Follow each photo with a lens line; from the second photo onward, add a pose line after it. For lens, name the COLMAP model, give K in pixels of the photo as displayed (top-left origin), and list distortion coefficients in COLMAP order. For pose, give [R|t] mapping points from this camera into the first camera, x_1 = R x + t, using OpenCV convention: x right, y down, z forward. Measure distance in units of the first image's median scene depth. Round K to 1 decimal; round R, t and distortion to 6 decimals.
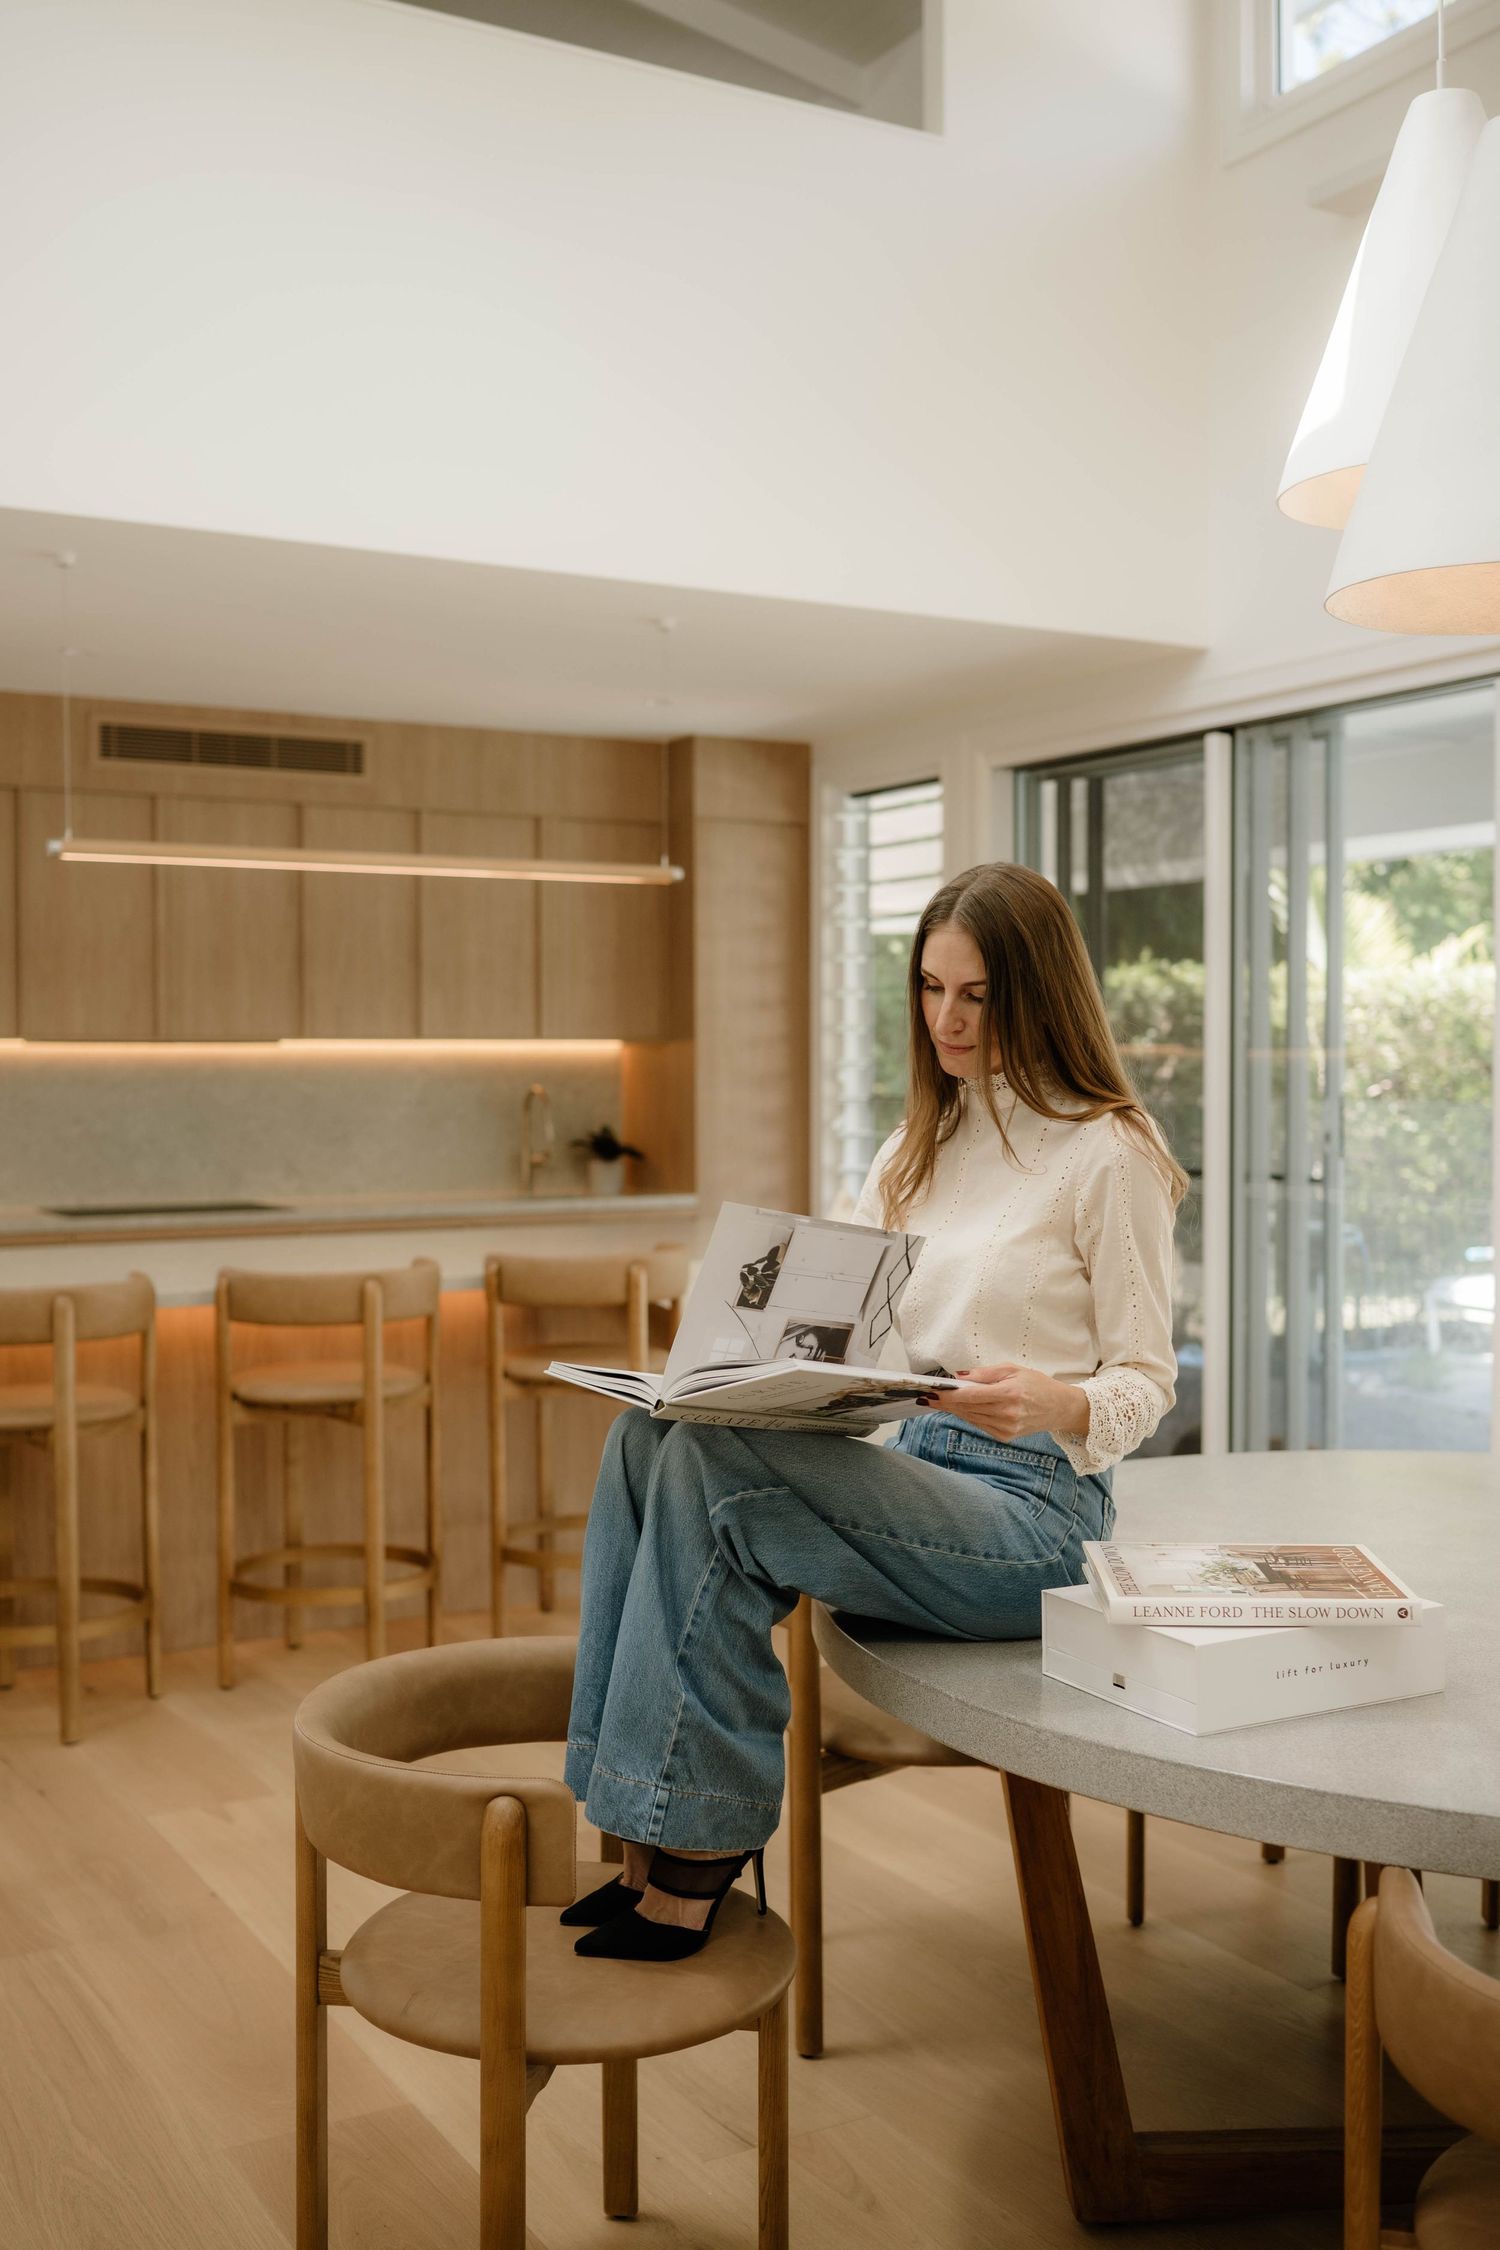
lens RADIAL K [[2281.0, 0, 748.2], [0, 2281.0, 1071.2], [0, 0, 1]] dist [-0.001964, 0.007808]
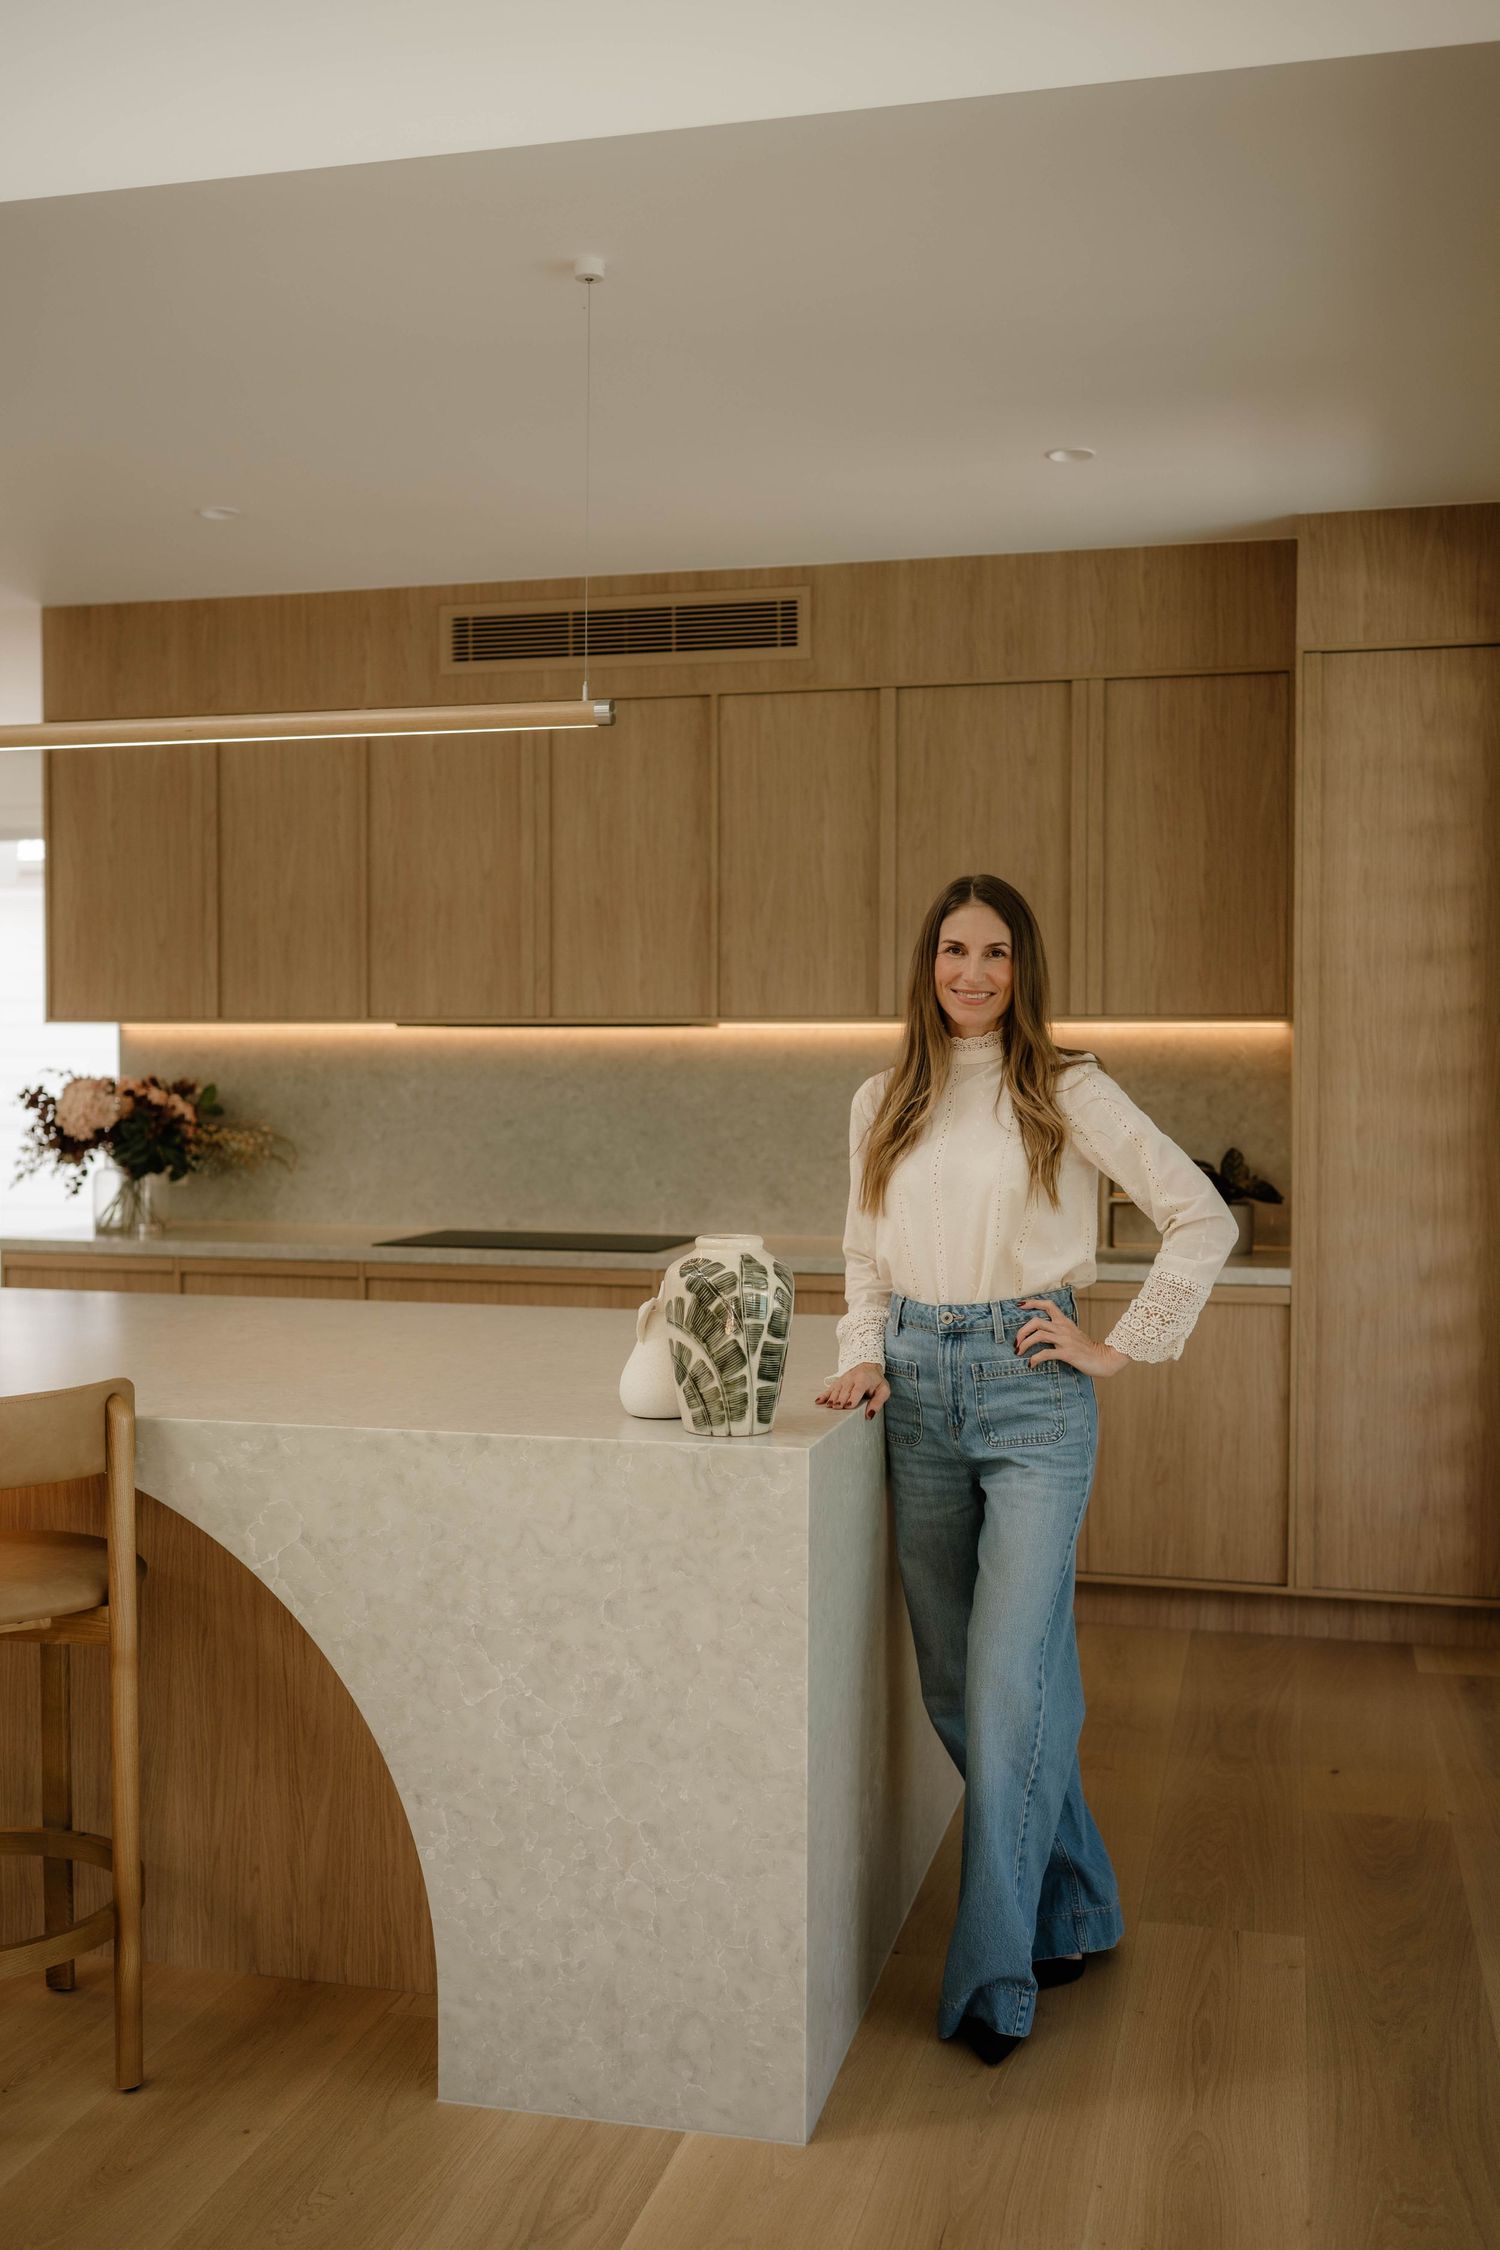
lens RADIAL K [[2157.4, 0, 751.9], [0, 2157.4, 1082.2], [0, 0, 1]] dist [-0.000618, -0.005965]
pose [[0.719792, 0.011809, -0.694089, 0.424502], [-0.007027, 0.999928, 0.009726, -0.000558], [0.694154, -0.002124, 0.719824, 0.743480]]
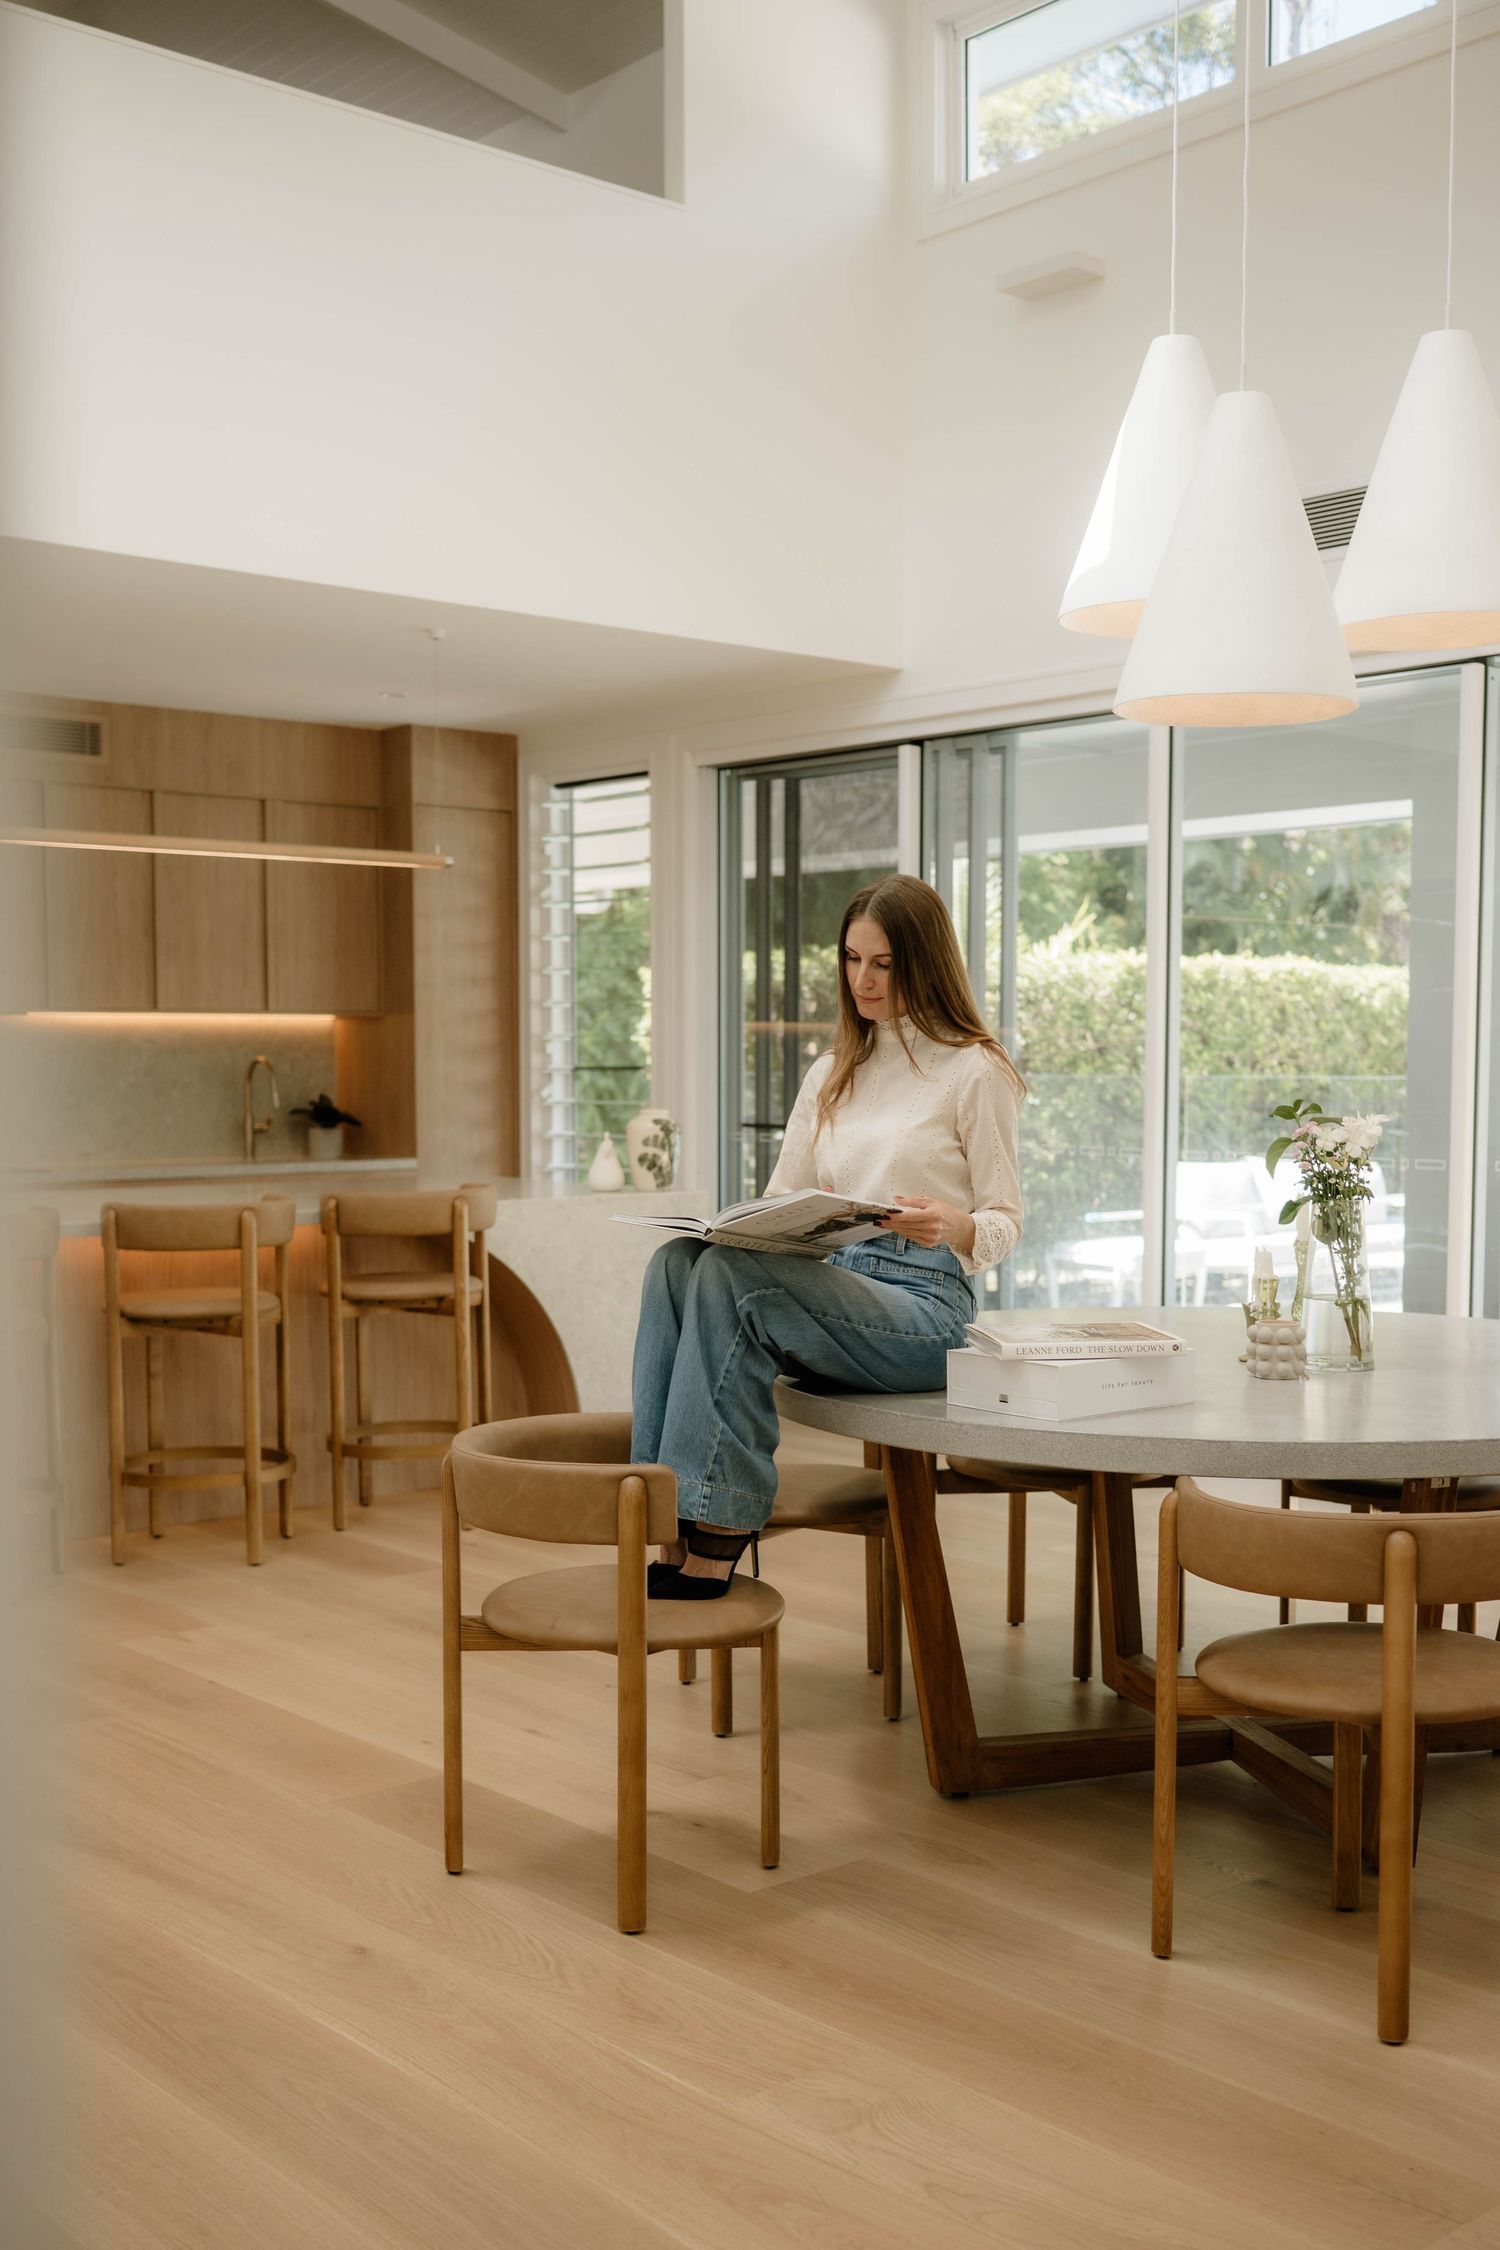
lens RADIAL K [[2466.3, 0, 832.0], [0, 2466.3, 1172.7], [0, 0, 1]] dist [0.003365, -0.001937]
pose [[0.975479, -0.008244, 0.219939, -0.135337], [-0.001645, 0.998997, 0.044742, 0.013721], [-0.220087, -0.044007, 0.974487, -0.262420]]
